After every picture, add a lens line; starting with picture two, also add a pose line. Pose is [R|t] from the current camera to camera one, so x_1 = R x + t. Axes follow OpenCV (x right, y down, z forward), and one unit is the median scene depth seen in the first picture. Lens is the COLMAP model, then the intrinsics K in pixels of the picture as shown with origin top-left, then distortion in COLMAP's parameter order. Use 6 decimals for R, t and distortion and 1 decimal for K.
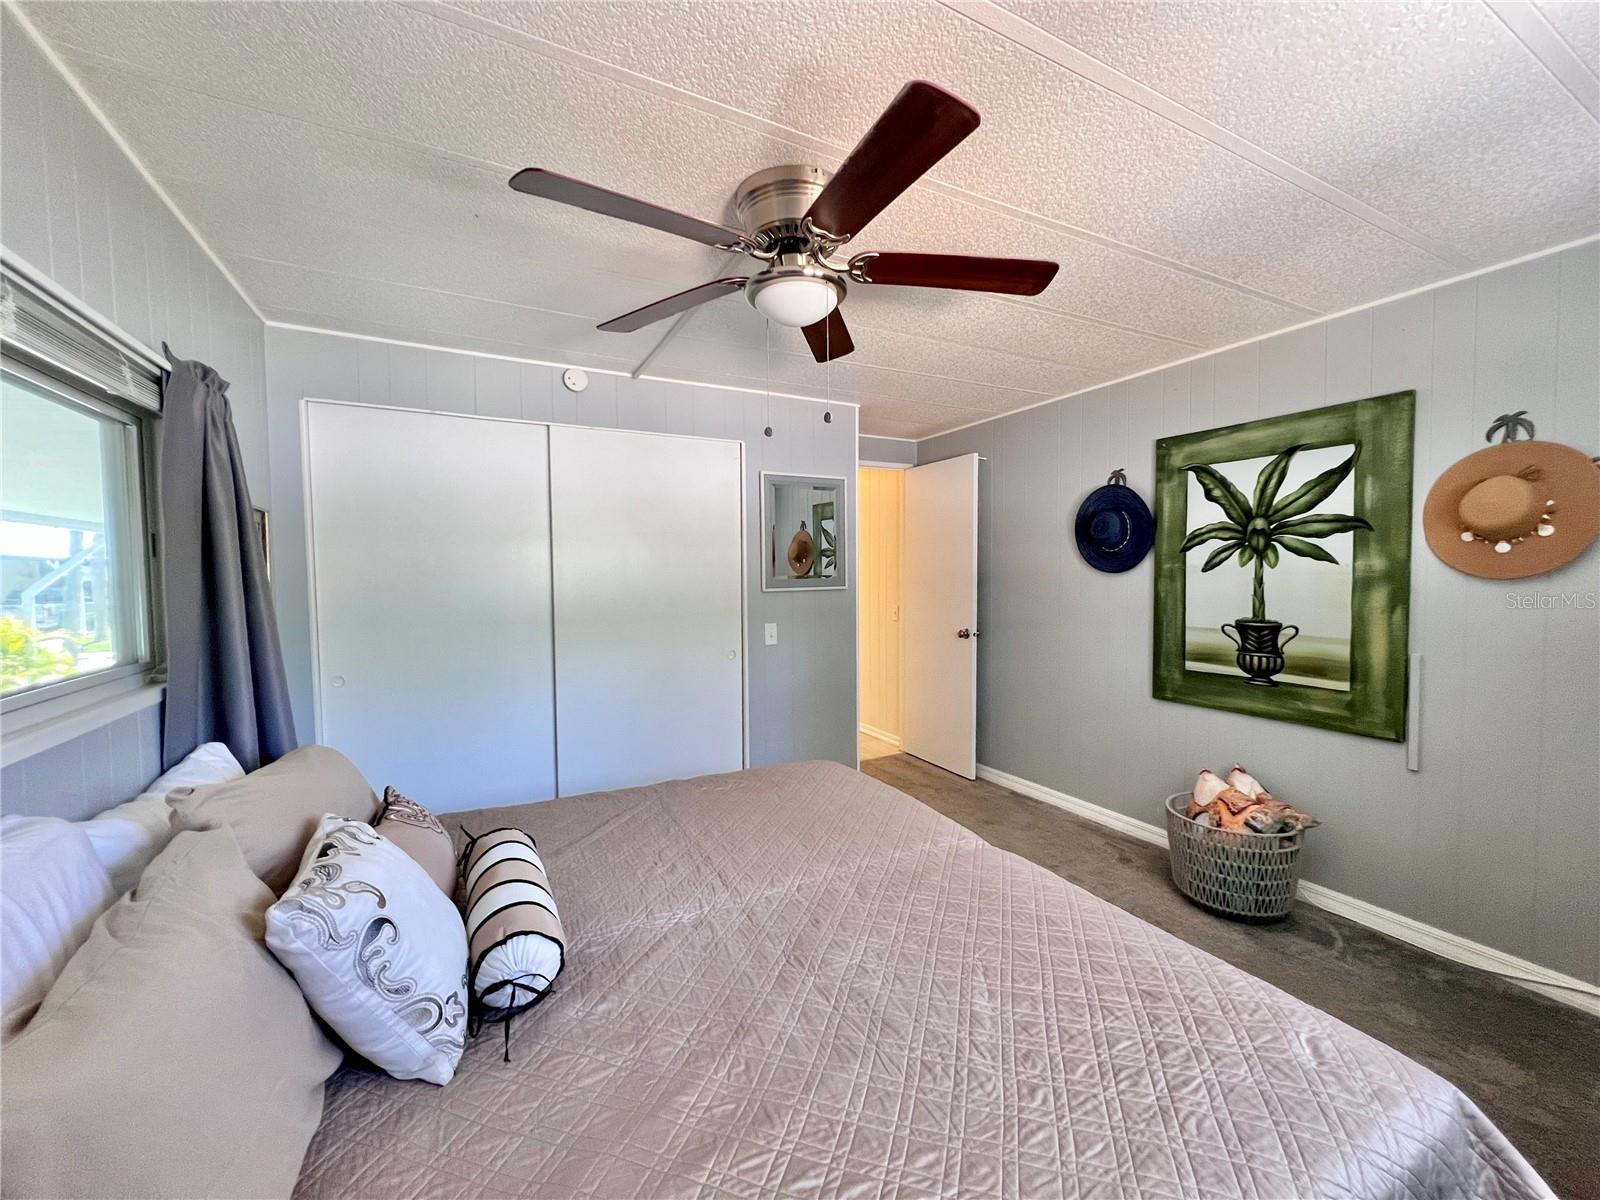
lens RADIAL K [[640.3, 0, 805.0], [0, 640.3, 598.7], [0, 0, 1]] dist [-0.001273, 0.000328]
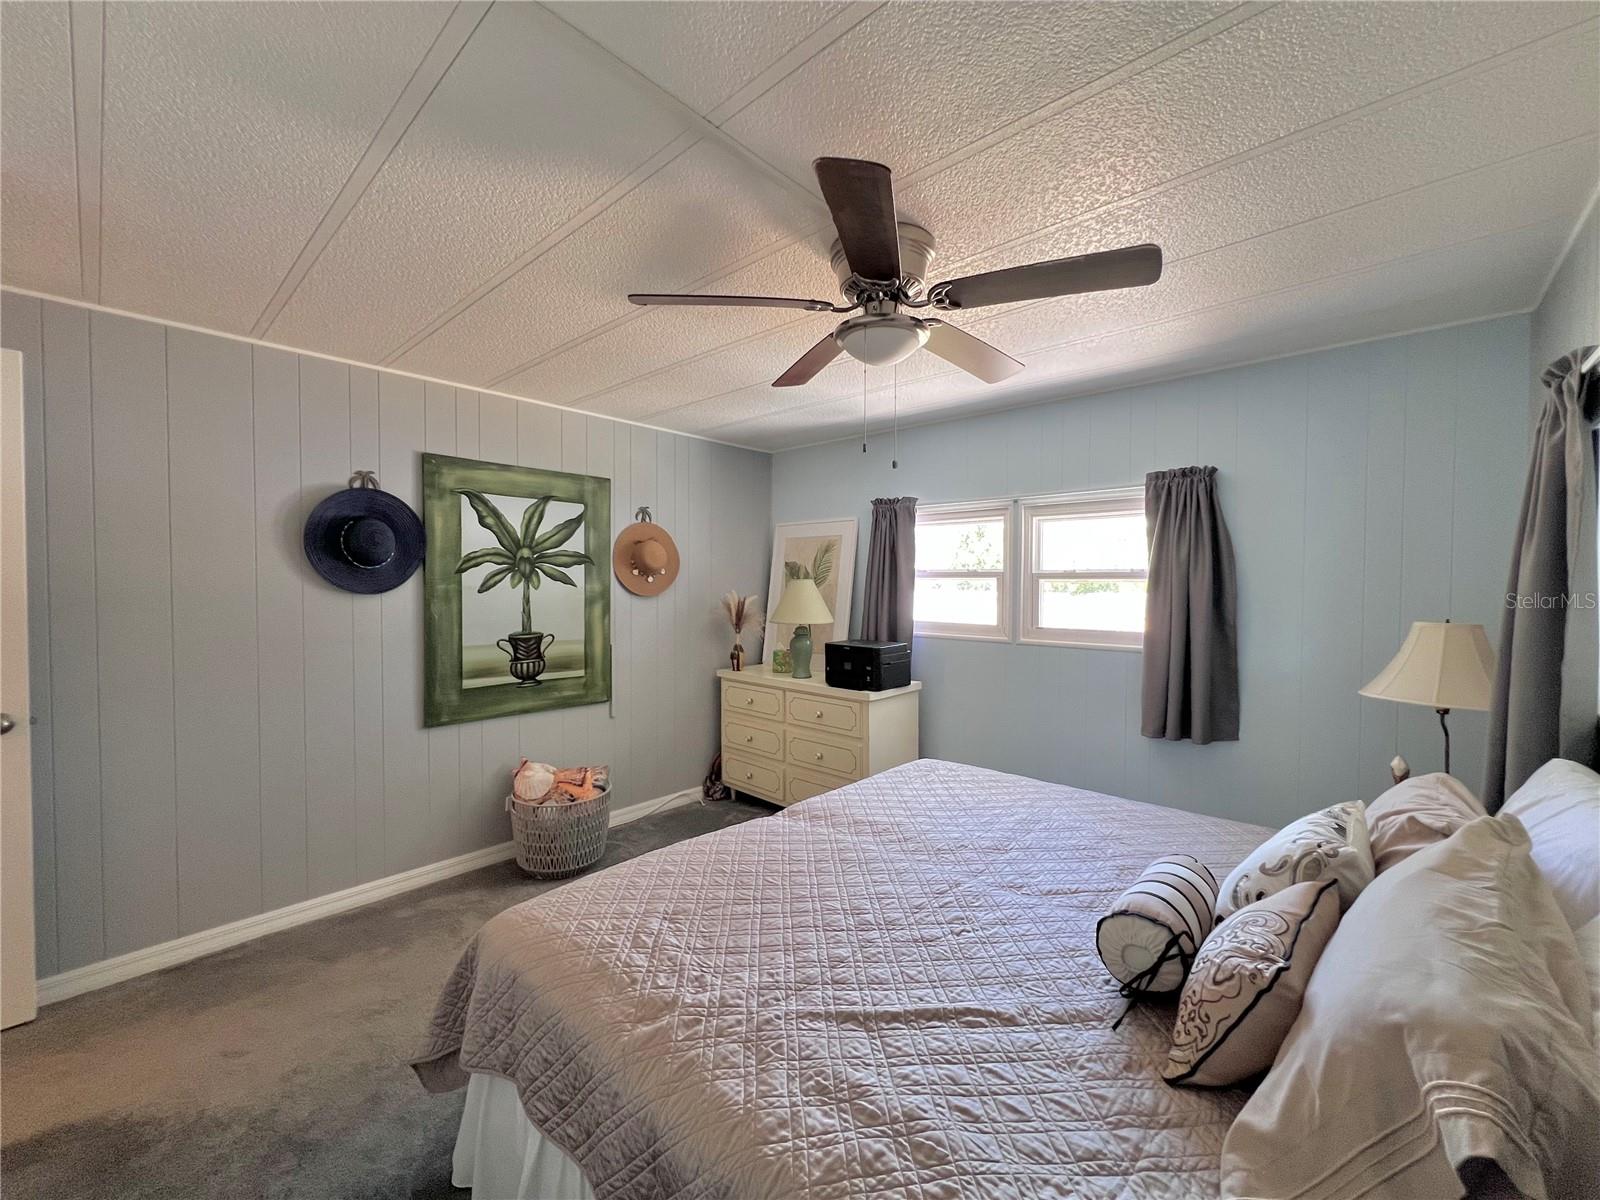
lens RADIAL K [[640.3, 0, 805.0], [0, 640.3, 598.7], [0, 0, 1]] dist [-0.001273, 0.000328]
pose [[-0.341229, -0.007241, 0.939952, -0.598724], [0.043236, 0.998791, 0.023390, -0.036062], [-0.938985, 0.048621, -0.340503, 0.913210]]
